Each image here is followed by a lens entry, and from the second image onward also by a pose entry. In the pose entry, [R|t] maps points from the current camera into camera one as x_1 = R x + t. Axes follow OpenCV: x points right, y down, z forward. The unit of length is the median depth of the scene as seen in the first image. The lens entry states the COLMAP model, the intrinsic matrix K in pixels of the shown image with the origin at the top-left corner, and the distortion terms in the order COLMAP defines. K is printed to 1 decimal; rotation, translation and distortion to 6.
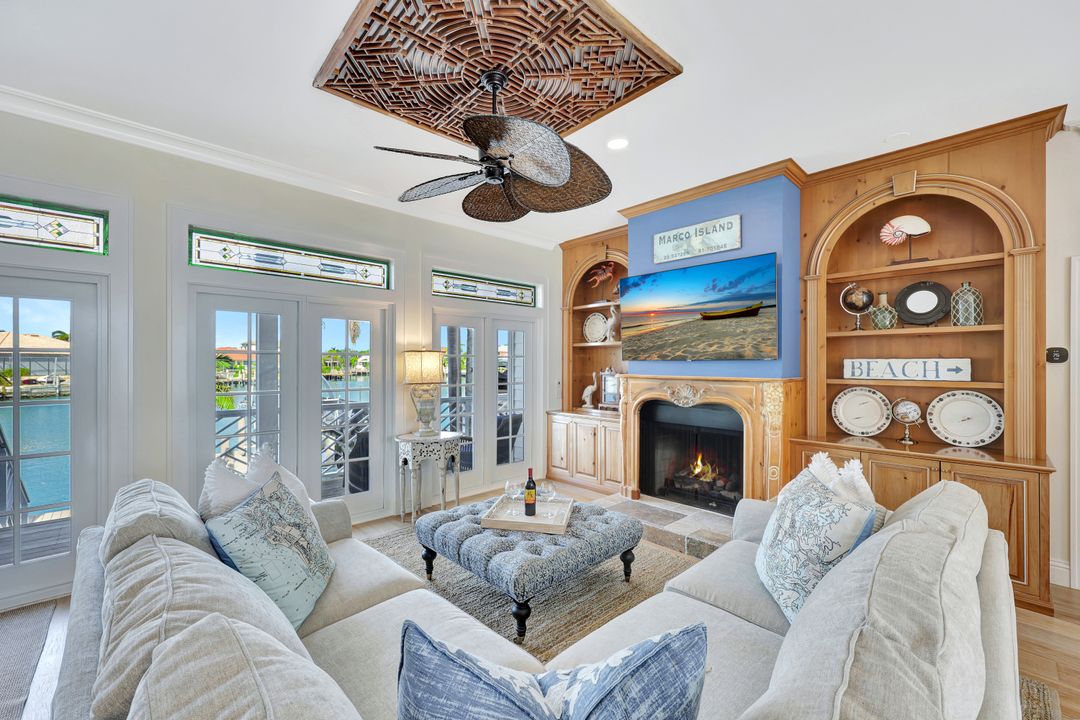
lens RADIAL K [[439.5, 0, 540.0], [0, 439.5, 360.0], [0, 0, 1]] dist [-0.000531, -0.000129]
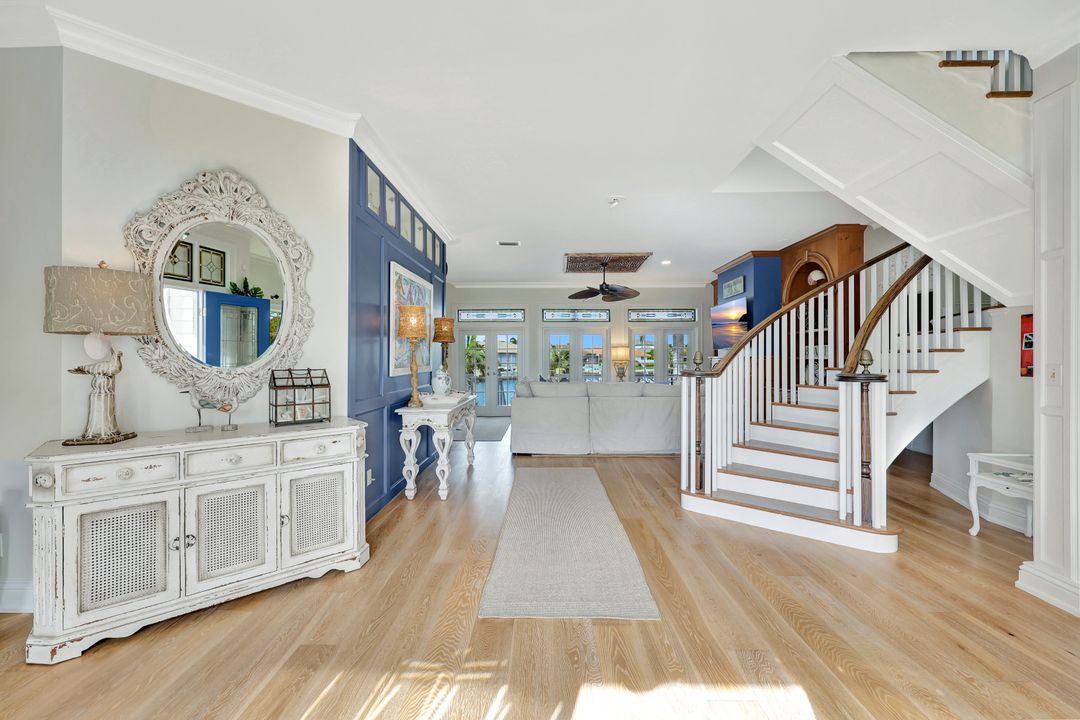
lens RADIAL K [[439.5, 0, 540.0], [0, 439.5, 360.0], [0, 0, 1]] dist [-0.000531, -0.000129]
pose [[0.719378, -0.000304, -0.694619, 1.051085], [0.007732, 0.999941, 0.007570, 0.028262], [0.694576, -0.010816, 0.719338, -0.981894]]
